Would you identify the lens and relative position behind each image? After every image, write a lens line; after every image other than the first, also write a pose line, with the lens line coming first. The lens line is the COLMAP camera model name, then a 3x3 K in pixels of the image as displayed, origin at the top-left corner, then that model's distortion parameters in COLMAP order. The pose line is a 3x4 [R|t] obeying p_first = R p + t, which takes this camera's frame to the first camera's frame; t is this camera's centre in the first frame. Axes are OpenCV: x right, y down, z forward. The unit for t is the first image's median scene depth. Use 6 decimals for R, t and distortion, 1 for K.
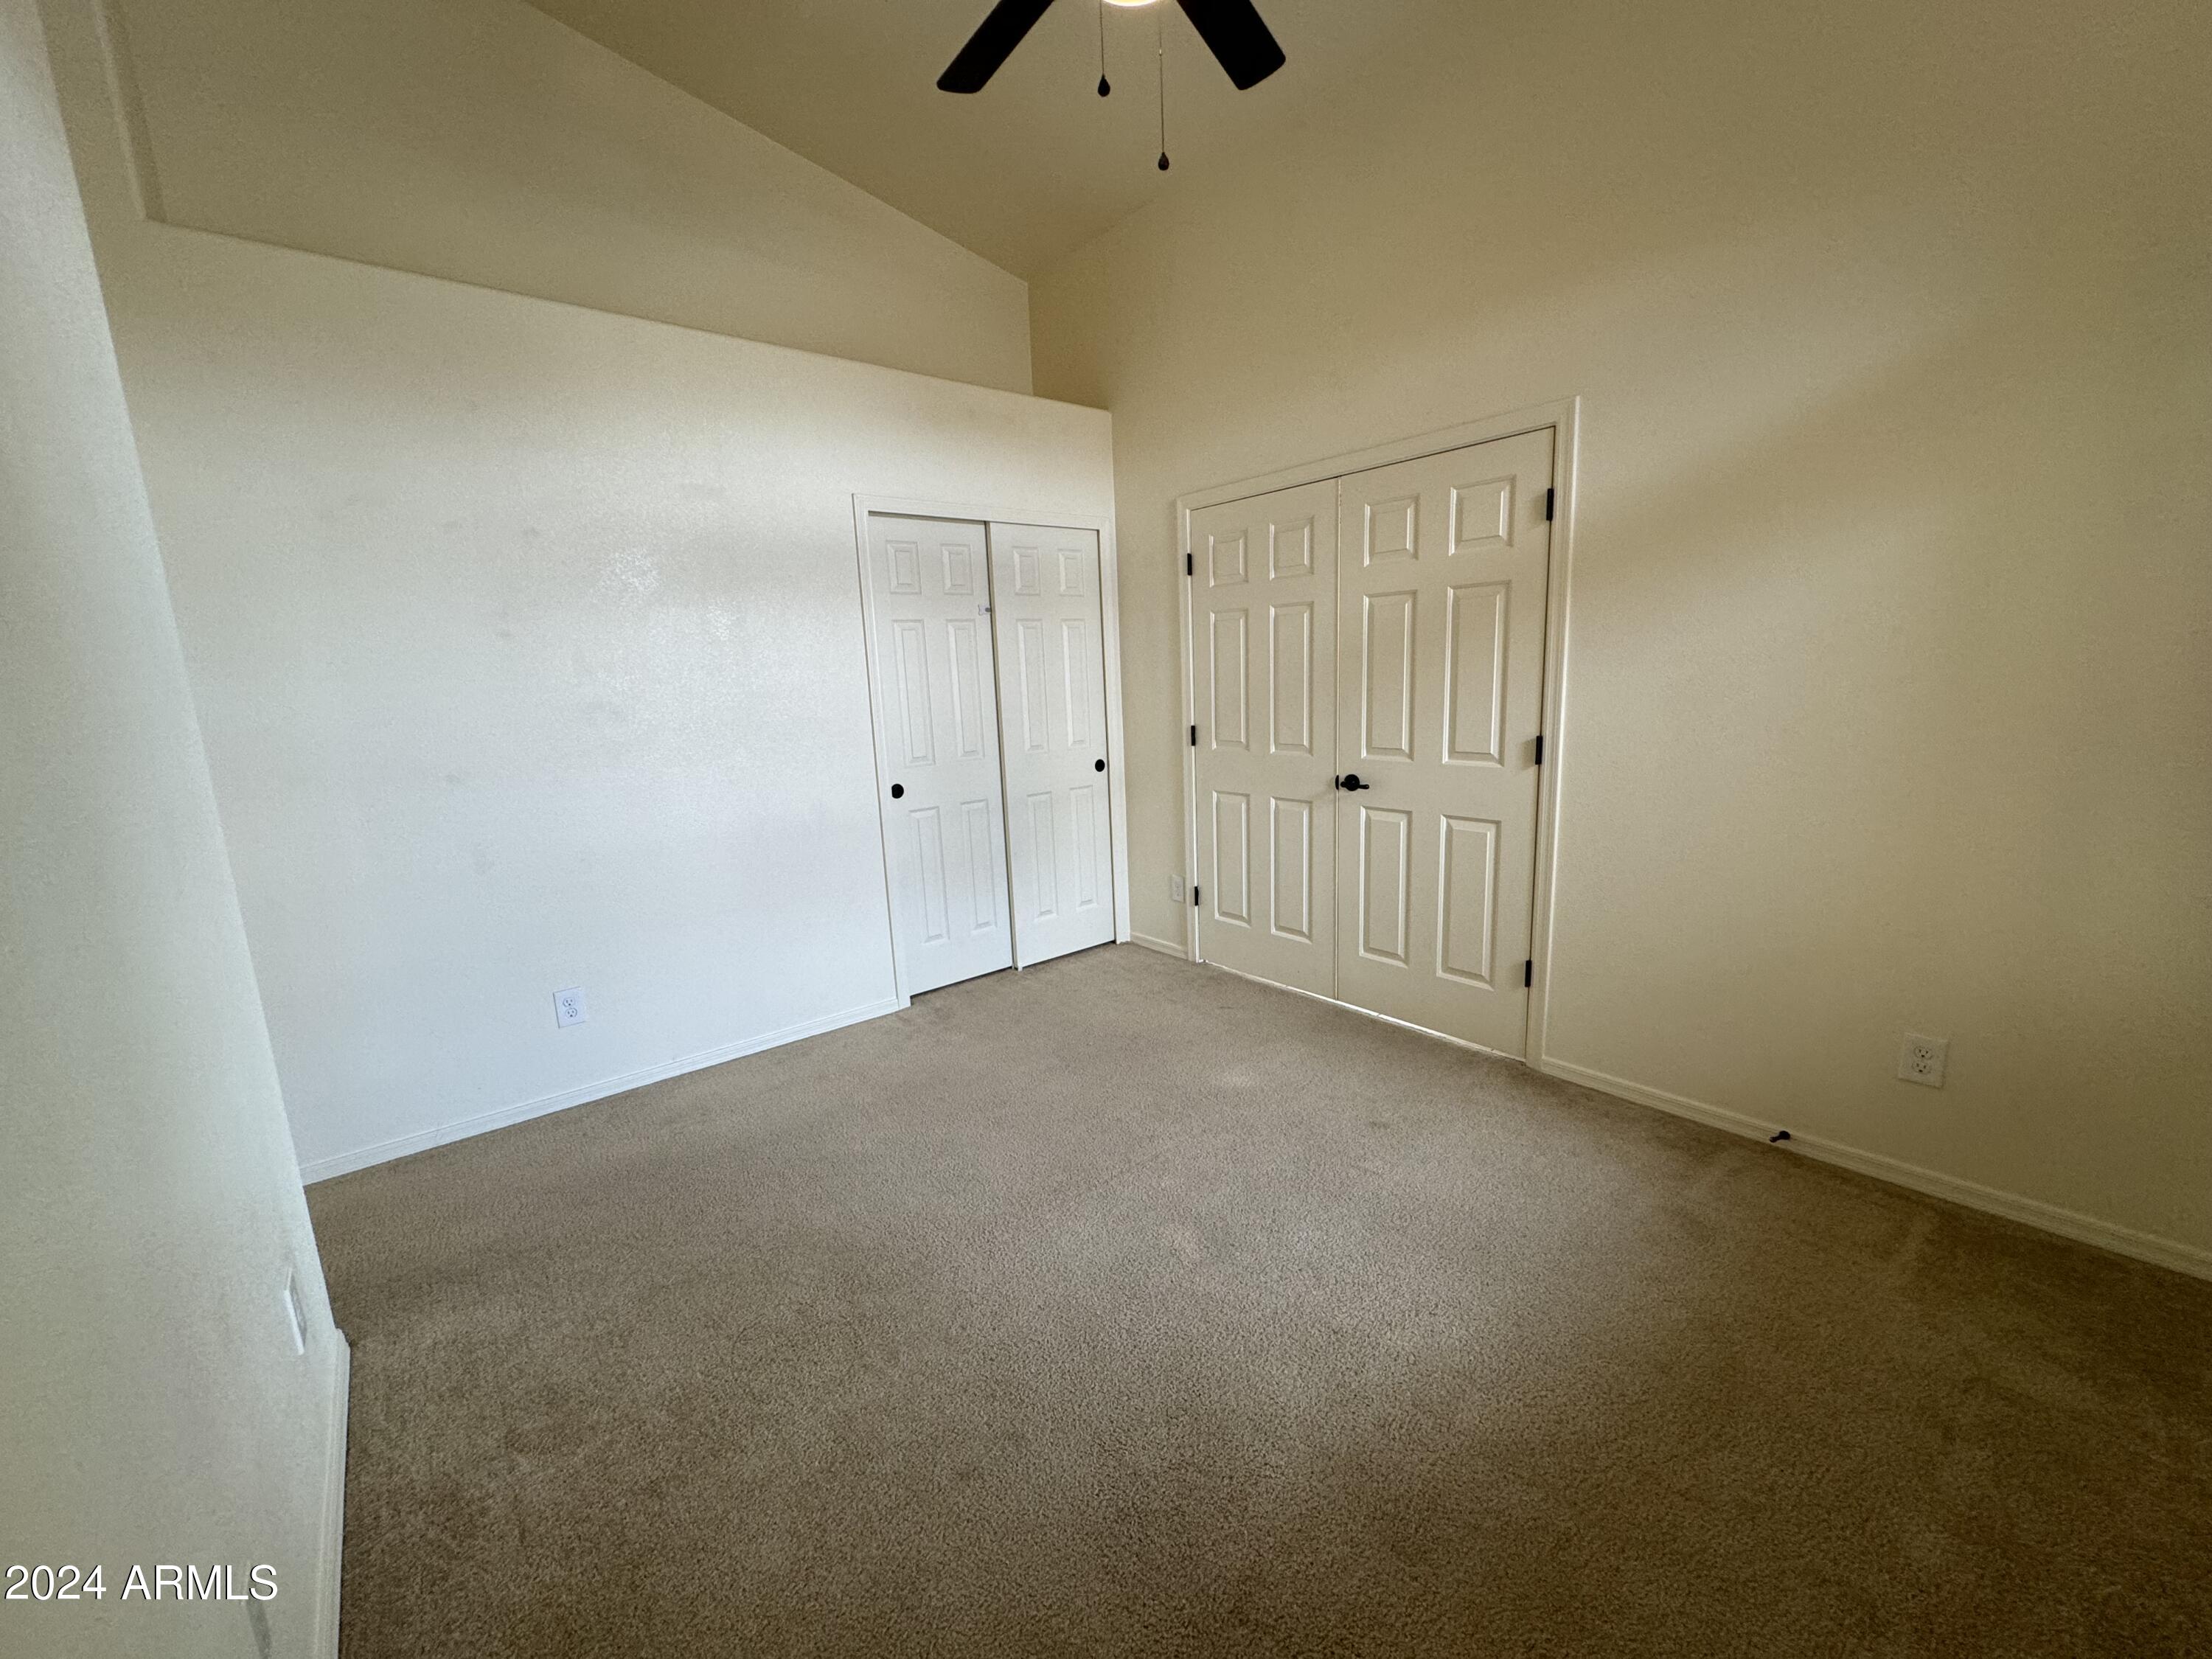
lens RADIAL K [[880.7, 0, 1102.8], [0, 880.7, 828.8], [0, 0, 1]] dist [0.000982, 0.000136]
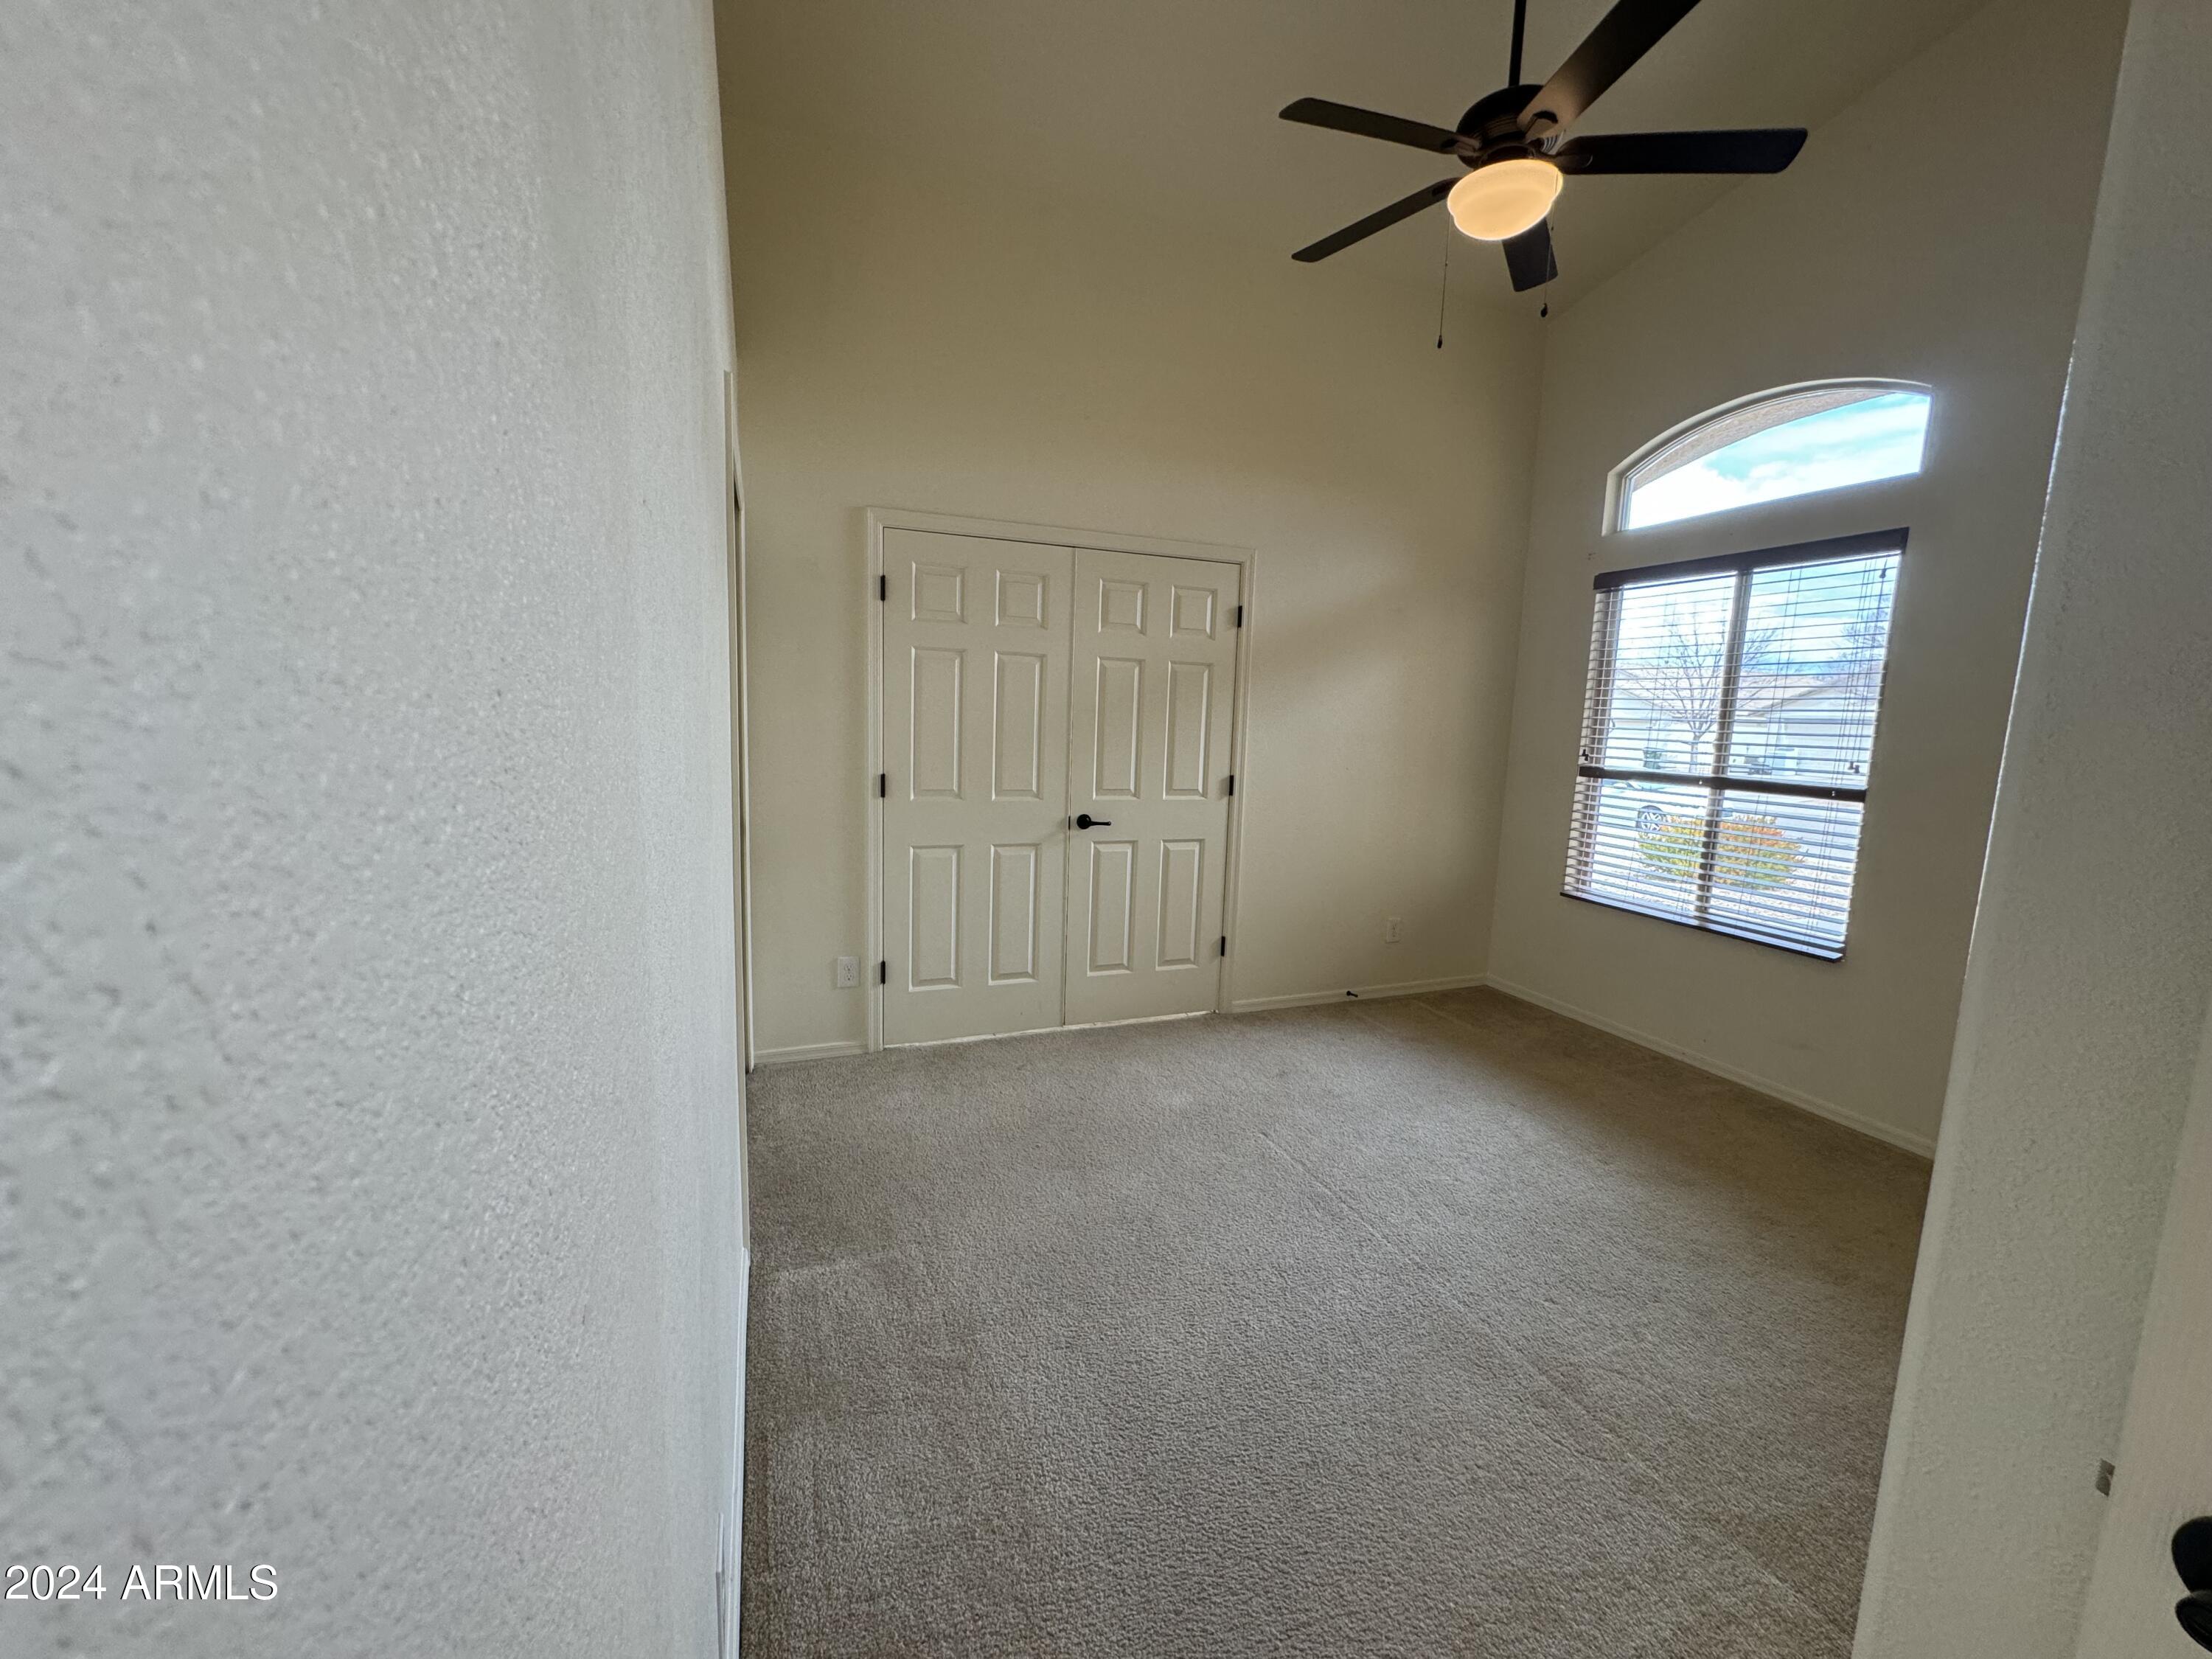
lens RADIAL K [[880.7, 0, 1102.8], [0, 880.7, 828.8], [0, 0, 1]] dist [0.000982, 0.000136]
pose [[0.313188, -0.073049, 0.946877, -0.774566], [0.123988, 0.991649, 0.035493, -0.081362], [-0.941563, 0.106285, 0.319630, 0.633300]]
